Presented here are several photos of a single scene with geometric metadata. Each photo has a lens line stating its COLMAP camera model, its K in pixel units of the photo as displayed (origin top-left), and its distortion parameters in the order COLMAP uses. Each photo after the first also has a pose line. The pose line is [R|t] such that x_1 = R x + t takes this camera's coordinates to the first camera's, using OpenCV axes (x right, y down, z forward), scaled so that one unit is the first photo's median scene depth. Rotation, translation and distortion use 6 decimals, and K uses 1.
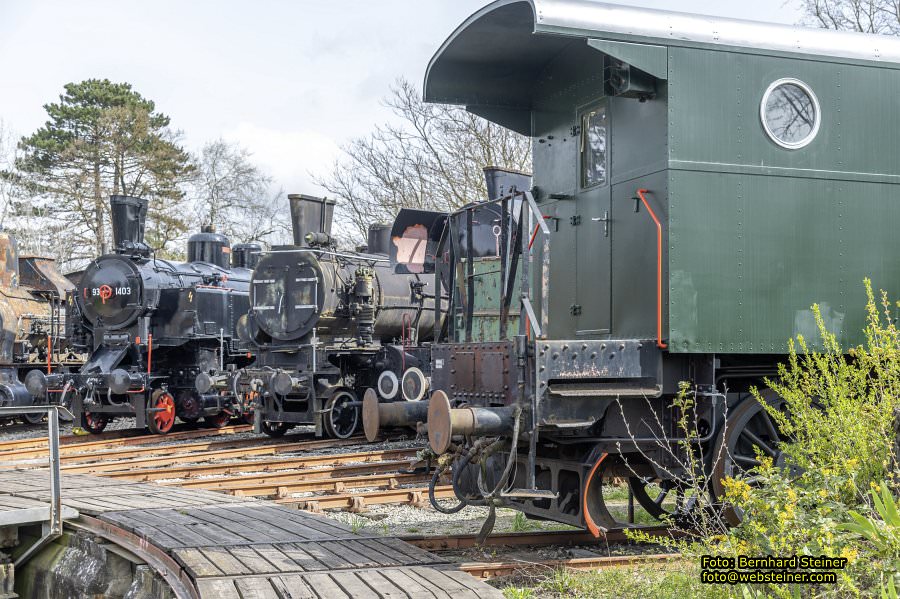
lens RADIAL K [[1210.2, 0, 450.0], [0, 1210.2, 299.5], [0, 0, 1]] dist [0.000092, 0.000321]
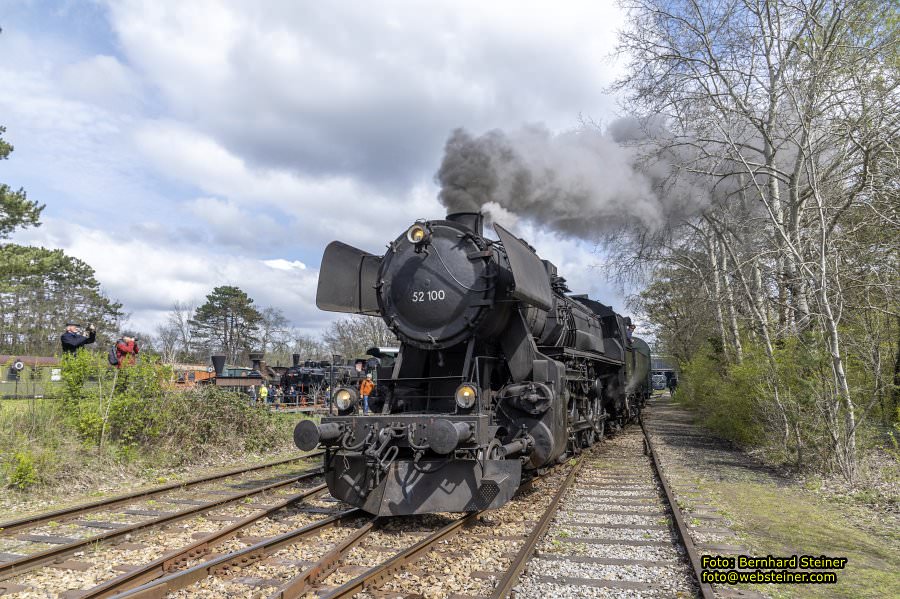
lens RADIAL K [[606.7, 0, 447.5], [0, 606.7, 309.6], [0, 0, 1]] dist [0.000009, 0.000464]
pose [[0.988564, 0.009837, 0.150478, -0.012135], [0.003065, 0.996353, -0.085274, -0.014783], [-0.150768, 0.084761, 0.984929, -0.382946]]
